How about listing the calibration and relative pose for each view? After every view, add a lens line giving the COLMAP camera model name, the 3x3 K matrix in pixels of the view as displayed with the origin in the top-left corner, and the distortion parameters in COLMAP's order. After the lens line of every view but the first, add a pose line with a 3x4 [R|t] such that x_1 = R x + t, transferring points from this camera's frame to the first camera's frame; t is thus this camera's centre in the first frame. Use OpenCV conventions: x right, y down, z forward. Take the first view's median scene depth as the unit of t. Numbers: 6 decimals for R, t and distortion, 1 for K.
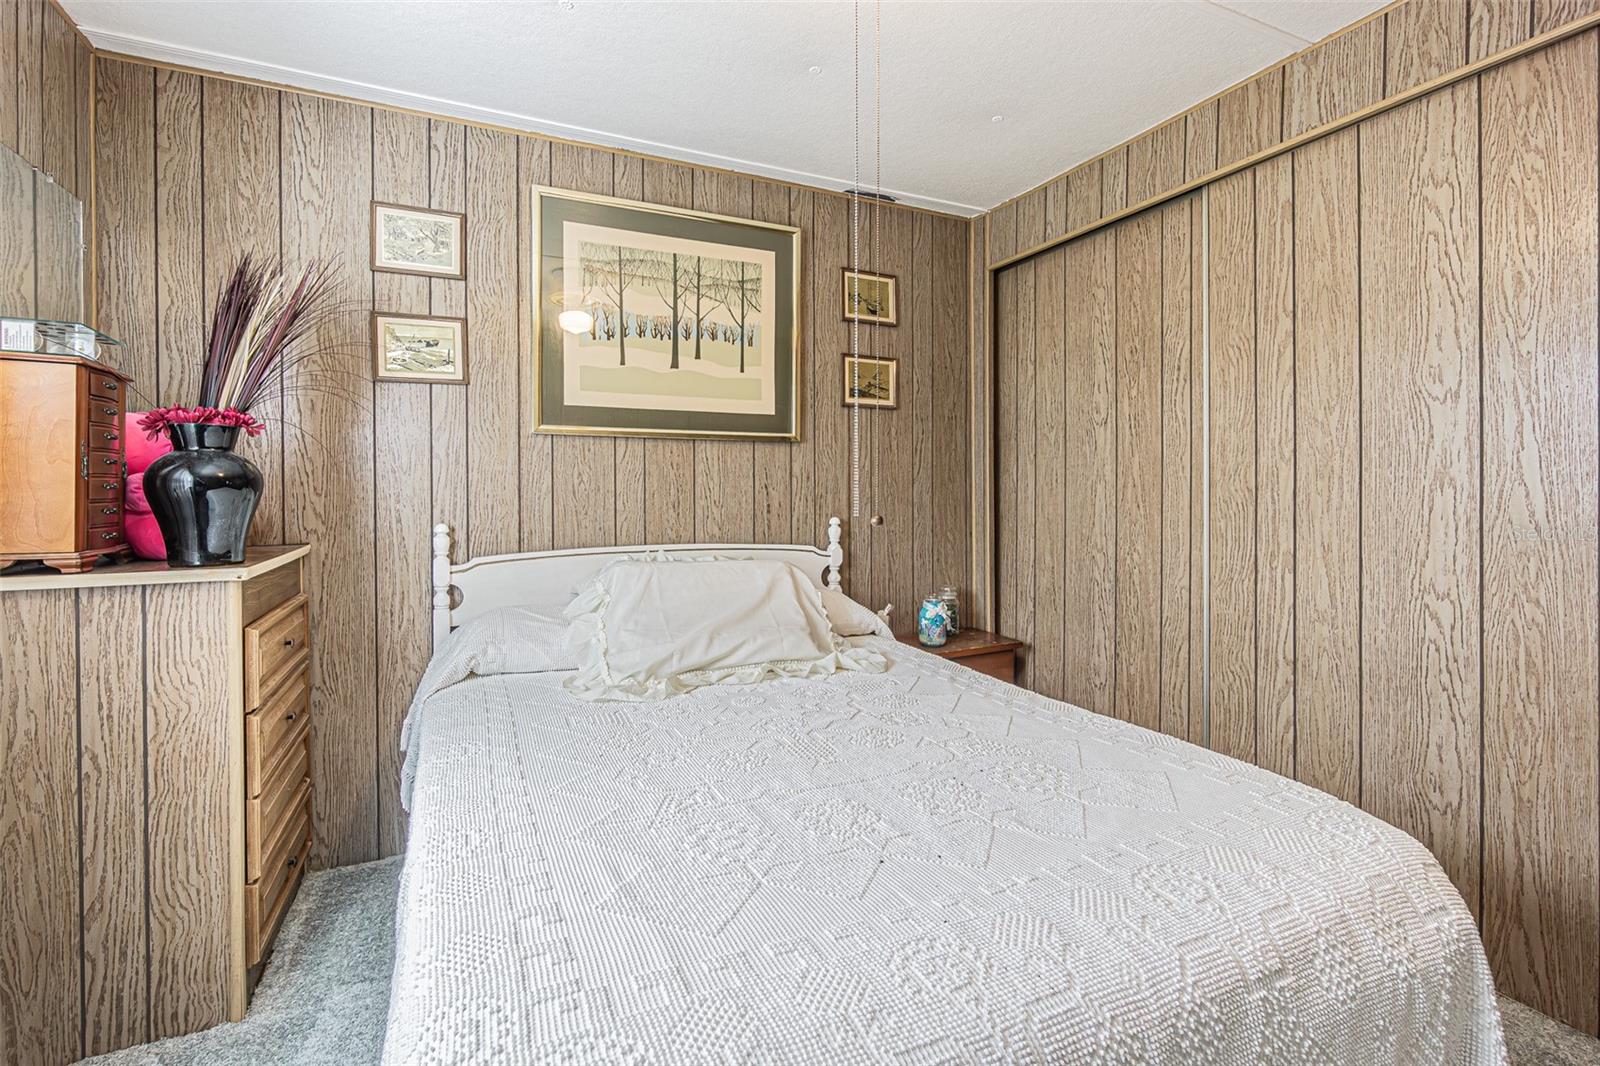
lens RADIAL K [[691.2, 0, 830.6], [0, 691.2, 494.0], [0, 0, 1]] dist [-0.007413, 0.001513]
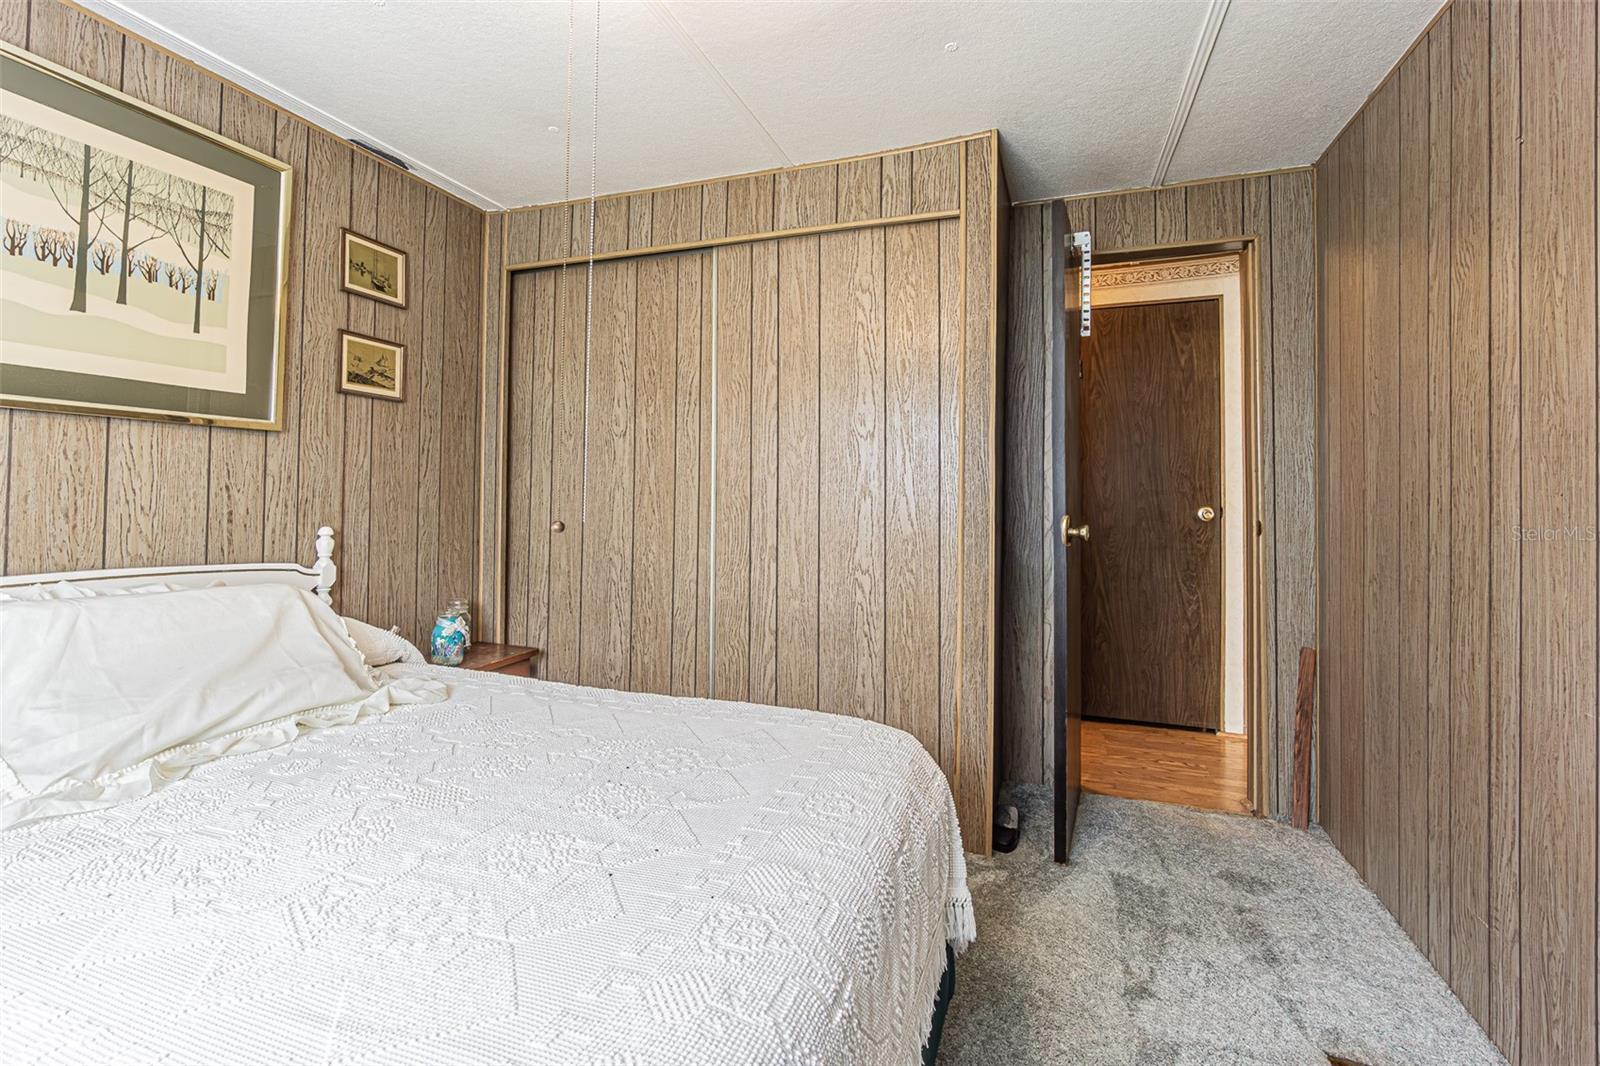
lens RADIAL K [[691.2, 0, 768.6], [0, 691.2, 476.9], [0, 0, 1]] dist [-0.007413, 0.001513]
pose [[0.729971, 0.028017, 0.682904, -0.210522], [-0.006517, 0.999399, -0.034036, -0.000972], [-0.683447, 0.020394, 0.729715, 0.054603]]
